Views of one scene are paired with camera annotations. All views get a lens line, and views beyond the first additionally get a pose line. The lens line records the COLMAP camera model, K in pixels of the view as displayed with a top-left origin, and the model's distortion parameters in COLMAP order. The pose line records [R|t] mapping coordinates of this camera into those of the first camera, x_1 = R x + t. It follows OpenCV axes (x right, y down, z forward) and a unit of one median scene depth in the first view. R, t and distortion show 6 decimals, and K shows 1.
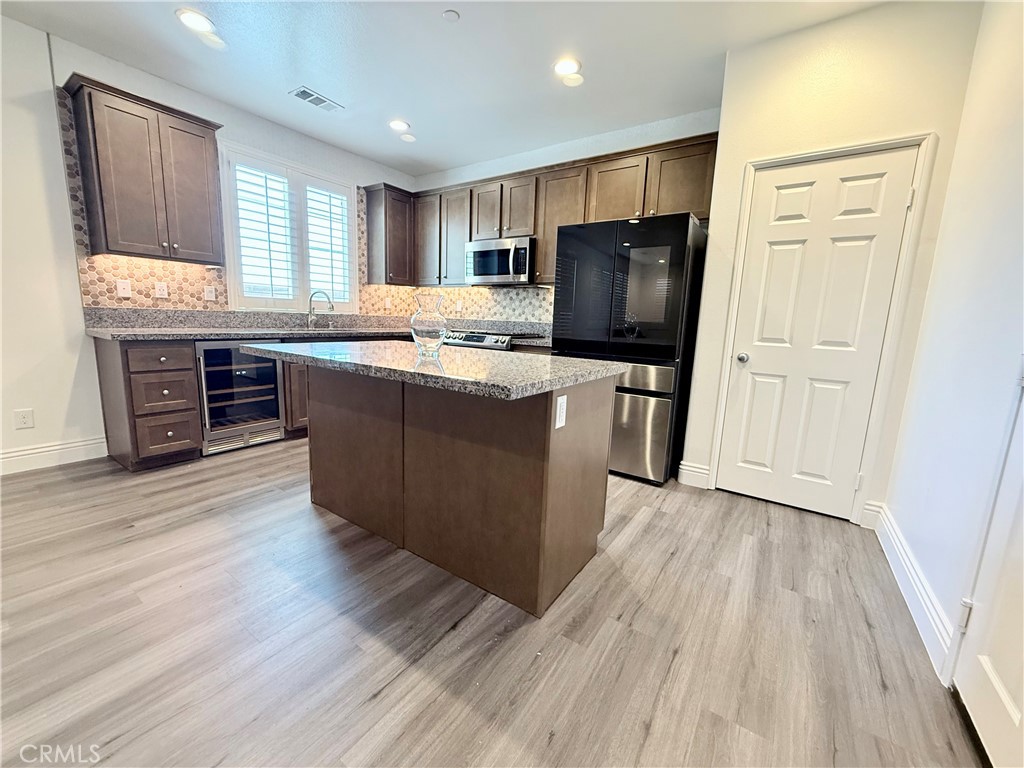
lens RADIAL K [[407.8, 0, 511.0], [0, 407.8, 384.9], [0, 0, 1]] dist [-0.000916, 0.000240]
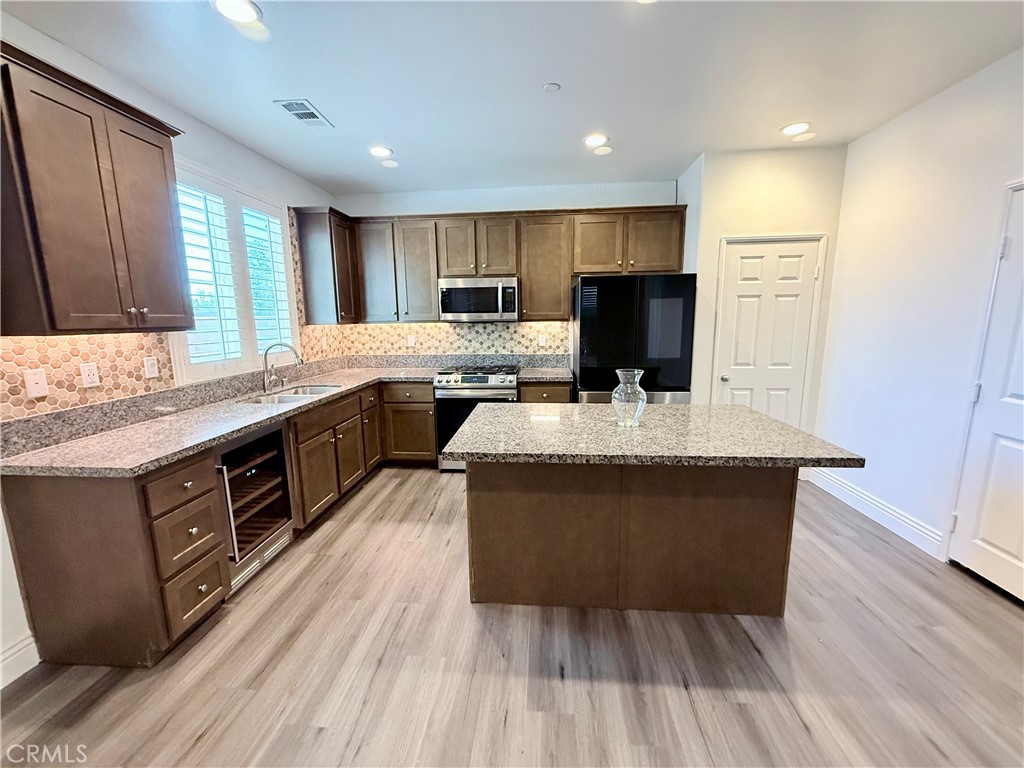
lens RADIAL K [[407.8, 0, 509.5], [0, 407.8, 384.9], [0, 0, 1]] dist [-0.000916, 0.000240]
pose [[0.867499, -0.130808, 0.479933, -0.564446], [0.126228, 0.991113, 0.041972, -0.152479], [-0.481158, 0.024171, 0.876301, 0.120078]]
